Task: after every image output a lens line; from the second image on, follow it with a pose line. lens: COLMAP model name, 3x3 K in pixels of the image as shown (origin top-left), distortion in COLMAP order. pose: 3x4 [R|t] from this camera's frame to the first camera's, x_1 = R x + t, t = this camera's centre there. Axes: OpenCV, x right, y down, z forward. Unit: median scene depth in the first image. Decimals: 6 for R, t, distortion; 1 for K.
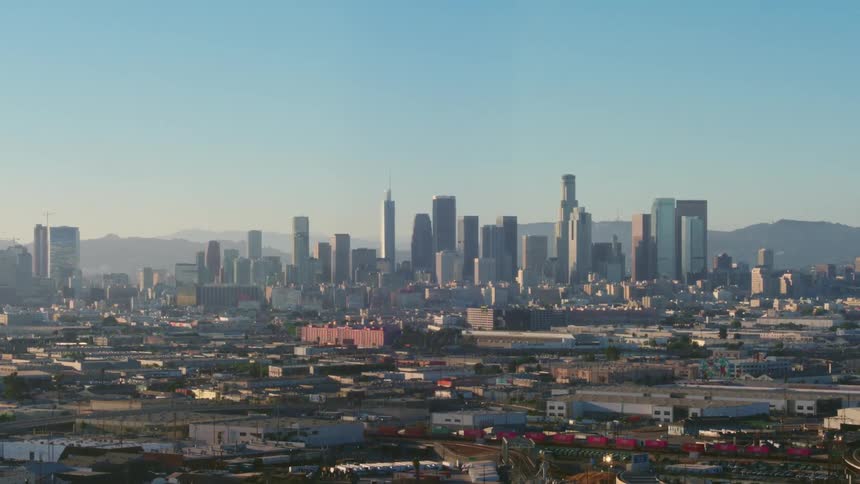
lens RADIAL K [[2280.2, 0, 430.0], [0, 2280.2, 242.0], [0, 0, 1]] dist [0.106336, 0.079627]
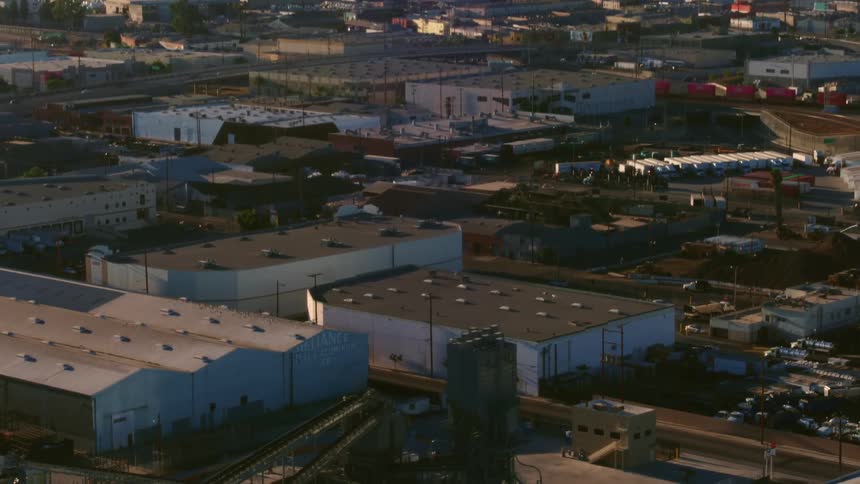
lens RADIAL K [[2280.2, 0, 430.0], [0, 2280.2, 242.0], [0, 0, 1]] dist [0.106336, 0.079627]
pose [[0.994894, 0.006067, -0.100743, -0.013179], [0.011517, 0.984847, 0.173044, 0.003431], [0.100266, -0.173321, 0.979748, 0.149256]]
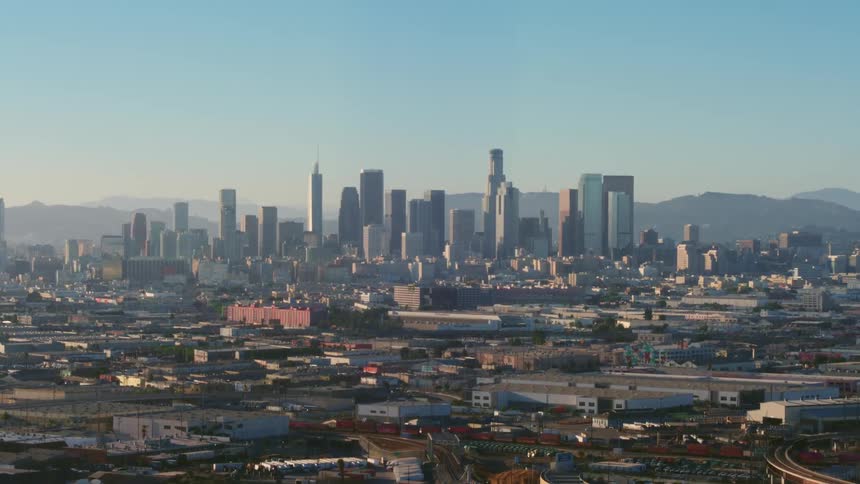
lens RADIAL K [[2280.2, 0, 430.0], [0, 2280.2, 242.0], [0, 0, 1]] dist [0.106336, 0.079627]
pose [[0.999476, 0.006089, 0.031787, 0.000236], [-0.006533, 0.999882, 0.013873, -0.005373], [-0.031699, -0.014074, 0.999398, 0.000232]]
